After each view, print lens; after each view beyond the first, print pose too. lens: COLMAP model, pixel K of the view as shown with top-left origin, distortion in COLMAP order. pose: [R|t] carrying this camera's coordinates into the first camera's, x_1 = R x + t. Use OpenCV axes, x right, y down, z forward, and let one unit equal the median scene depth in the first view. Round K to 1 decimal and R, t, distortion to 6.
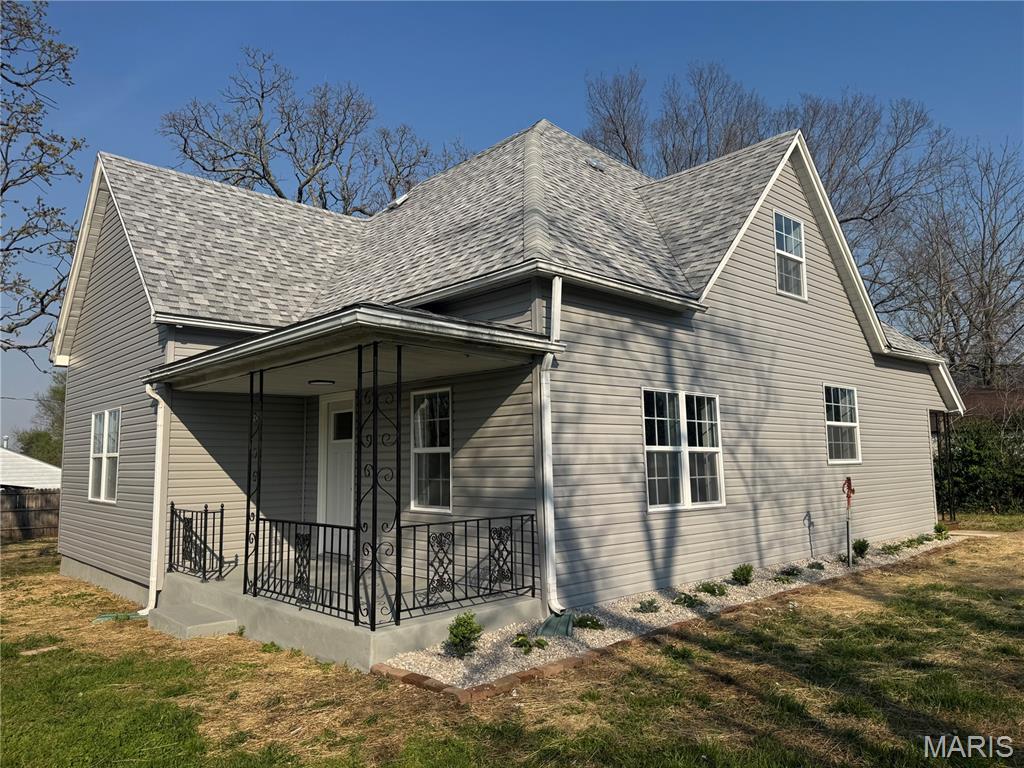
lens RADIAL K [[716.4, 0, 510.2], [0, 716.4, 390.7], [0, 0, 1]] dist [0.072971, -0.091889]
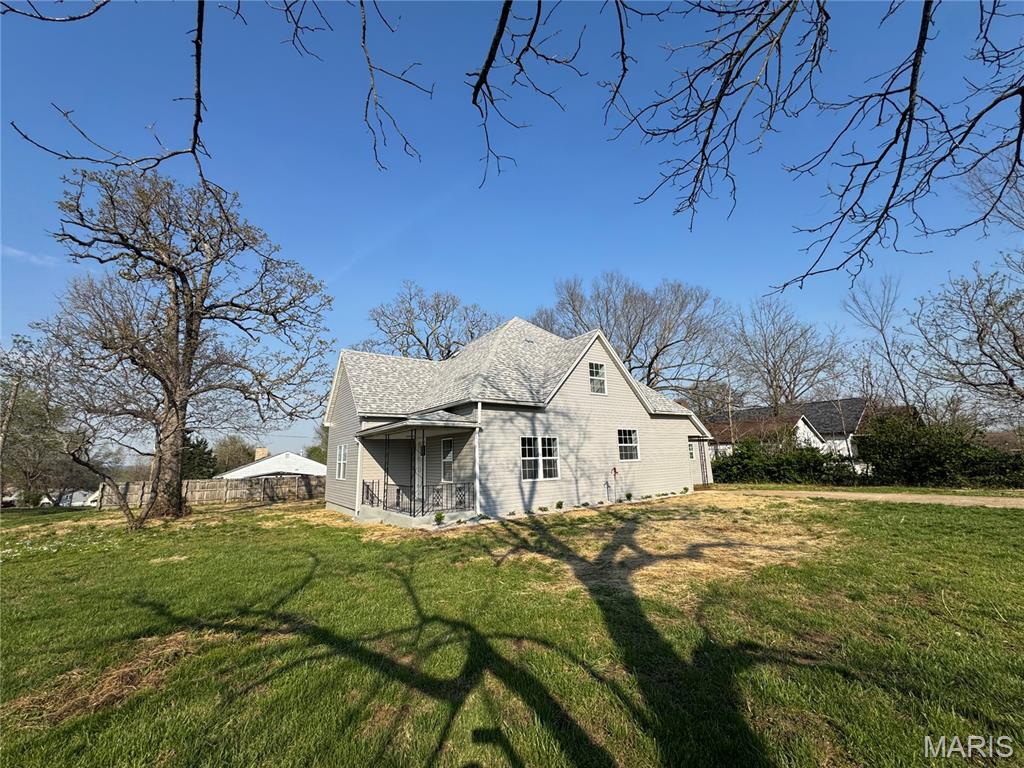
lens RADIAL K [[409.1, 0, 511.8], [0, 409.1, 381.4], [0, 0, 1]] dist [-0.005613, 0.000491]
pose [[0.991416, -0.037926, -0.125120, 0.322857], [0.026813, 0.995640, -0.089340, -0.068729], [0.127963, 0.085218, 0.988111, -0.533567]]
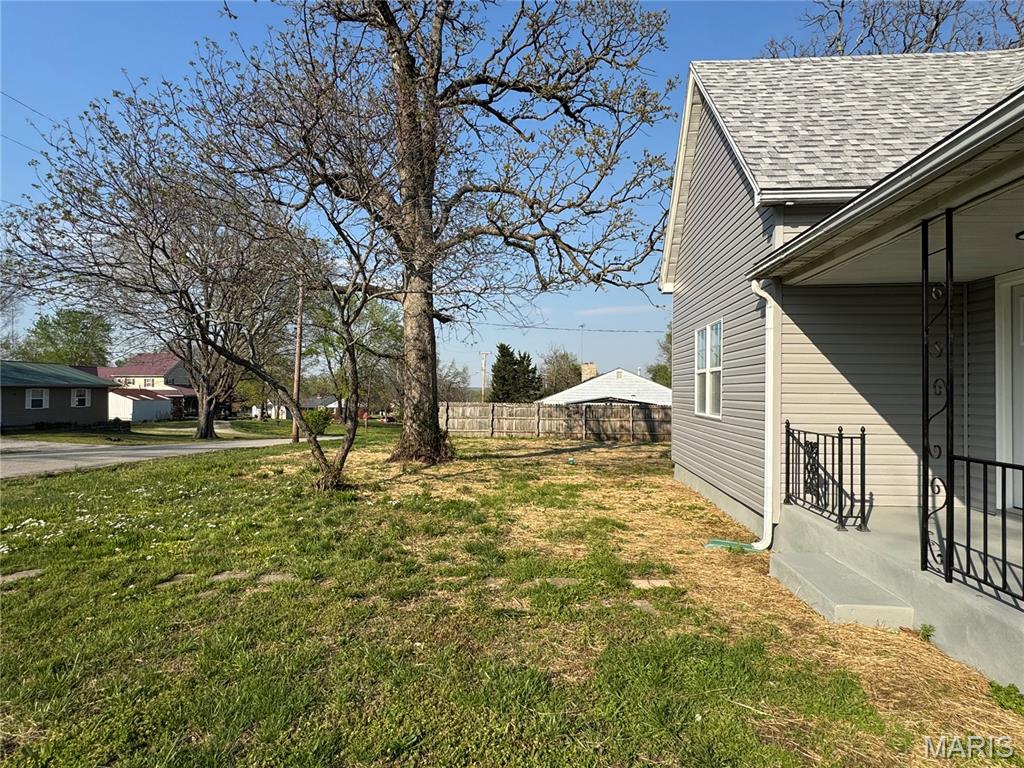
lens RADIAL K [[571.3, 0, 512.0], [0, 571.3, 383.4], [0, 0, 1]] dist [-0.003295, 0.001181]
pose [[0.674233, 0.005812, -0.738496, -0.198821], [0.058555, 0.996400, 0.061302, 0.053252], [0.736194, -0.084574, 0.671465, 0.337988]]
